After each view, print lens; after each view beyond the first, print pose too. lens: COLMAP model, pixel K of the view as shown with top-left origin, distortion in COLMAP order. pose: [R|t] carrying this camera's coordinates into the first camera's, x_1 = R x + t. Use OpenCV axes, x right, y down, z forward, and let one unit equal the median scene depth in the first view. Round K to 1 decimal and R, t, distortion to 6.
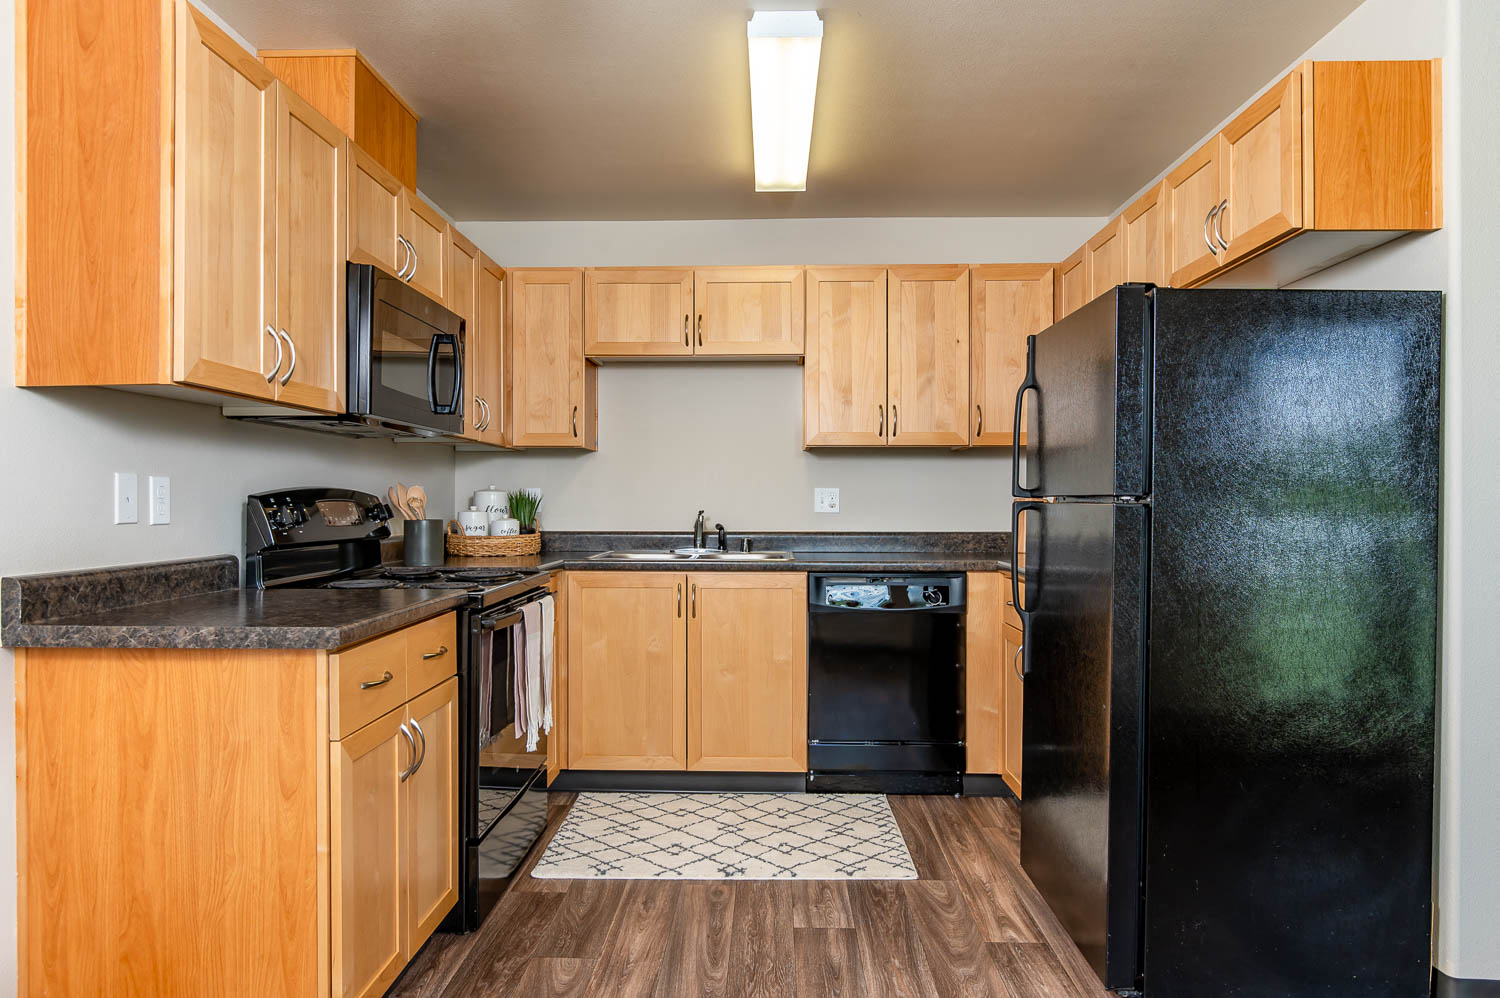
lens RADIAL K [[935.2, 0, 750.0], [0, 935.2, 499.0], [0, 0, 1]] dist [0.003041, 0.000355]
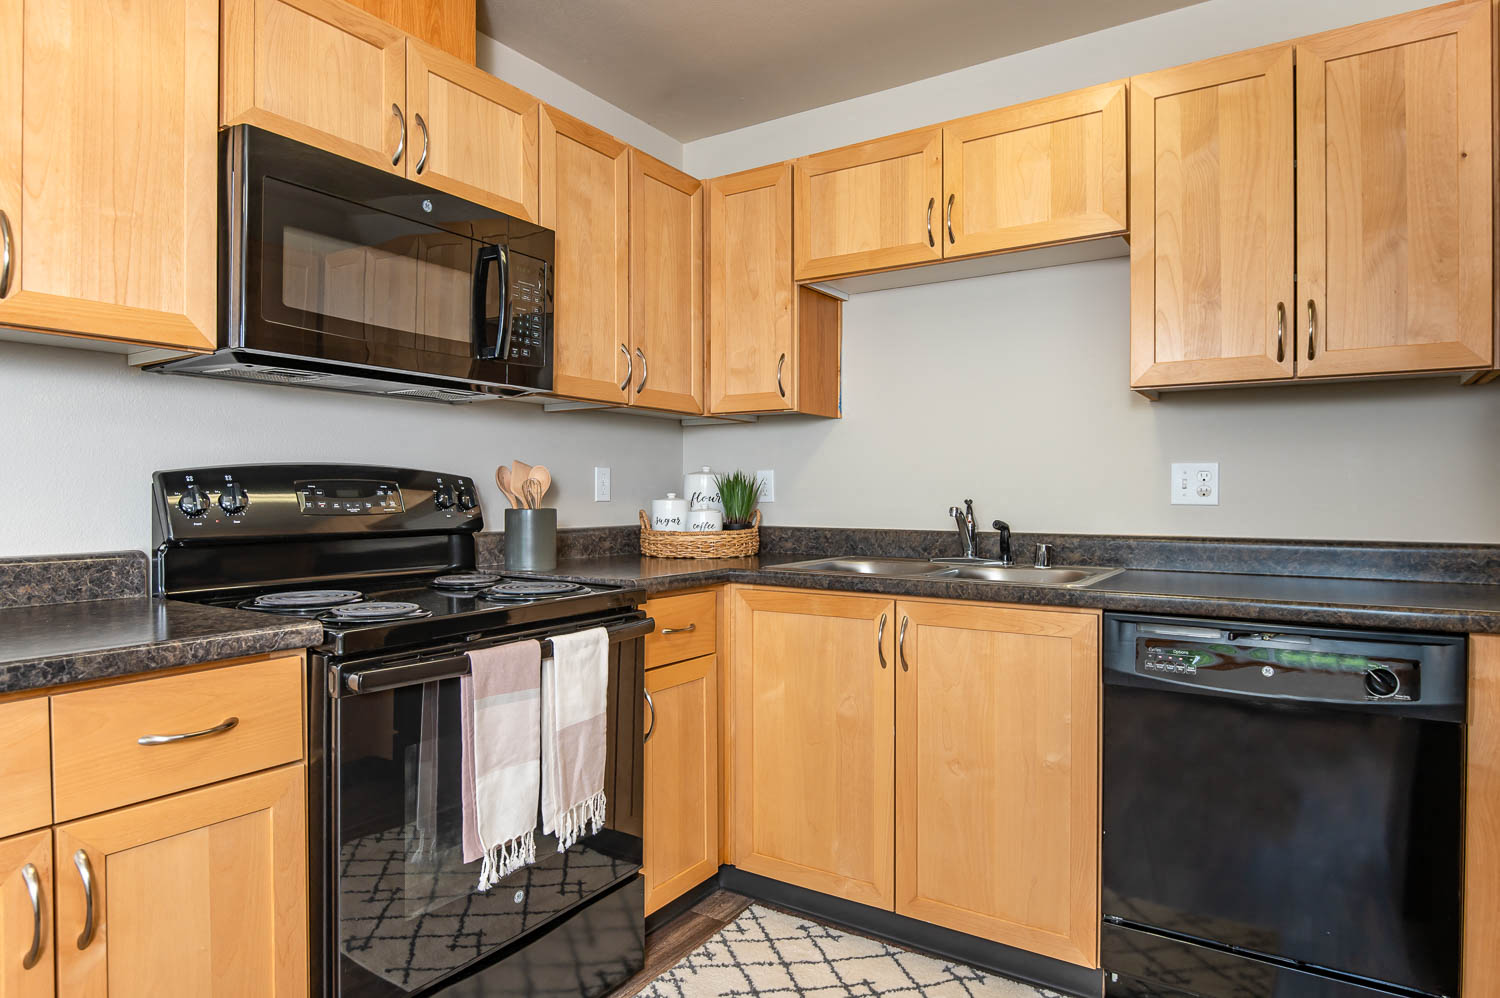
lens RADIAL K [[864.4, 0, 750.0], [0, 864.4, 499.0], [0, 0, 1]] dist [-0.000282, -0.010962]
pose [[0.849080, 0.002897, -0.528256, 0.143351], [-0.000409, 0.999988, 0.004826, 0.009291], [0.528264, -0.003882, 0.849071, 0.422778]]
